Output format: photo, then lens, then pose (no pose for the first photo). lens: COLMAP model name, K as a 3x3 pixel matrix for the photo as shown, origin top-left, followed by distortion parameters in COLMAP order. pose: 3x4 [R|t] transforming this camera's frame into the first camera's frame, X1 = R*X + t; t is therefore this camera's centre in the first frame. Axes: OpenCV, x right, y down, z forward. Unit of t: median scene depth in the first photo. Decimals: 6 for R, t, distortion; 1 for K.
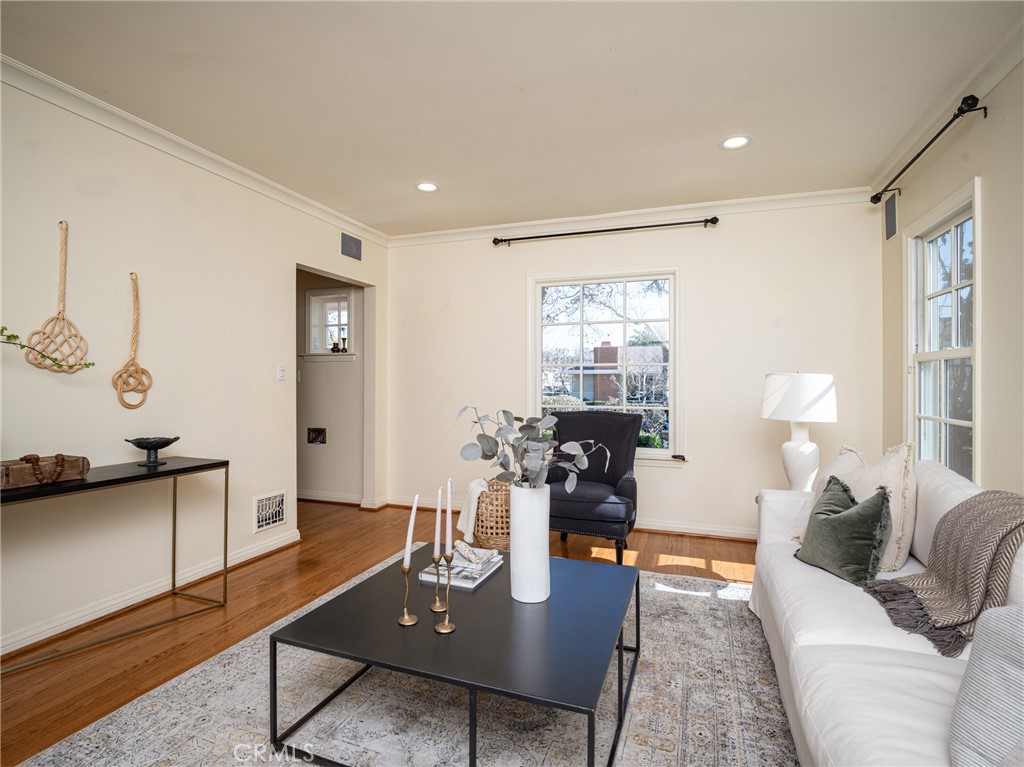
lens RADIAL K [[510.2, 0, 509.8], [0, 510.2, 382.4], [0, 0, 1]] dist [-0.002925, -0.019417]
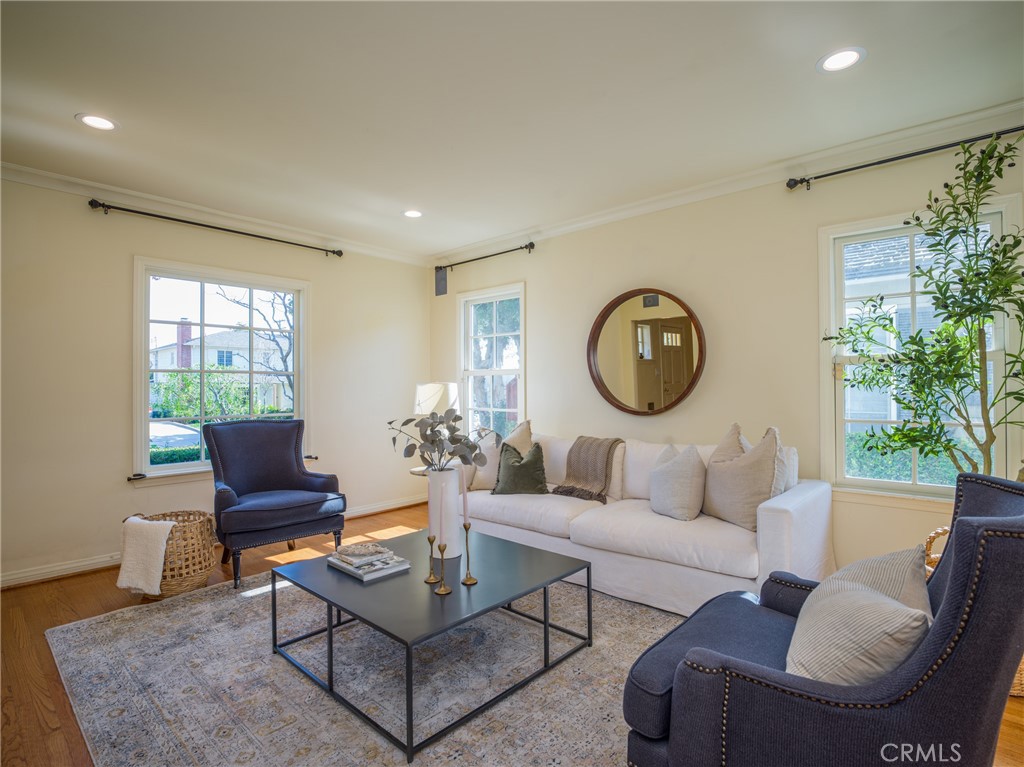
lens RADIAL K [[510.2, 0, 509.8], [0, 510.2, 382.4], [0, 0, 1]] dist [-0.002925, -0.019417]
pose [[0.378989, 0.008774, 0.925360, -0.602997], [0.007757, 0.999890, -0.012657, 0.000626], [-0.925369, 0.011975, 0.378879, 0.199055]]
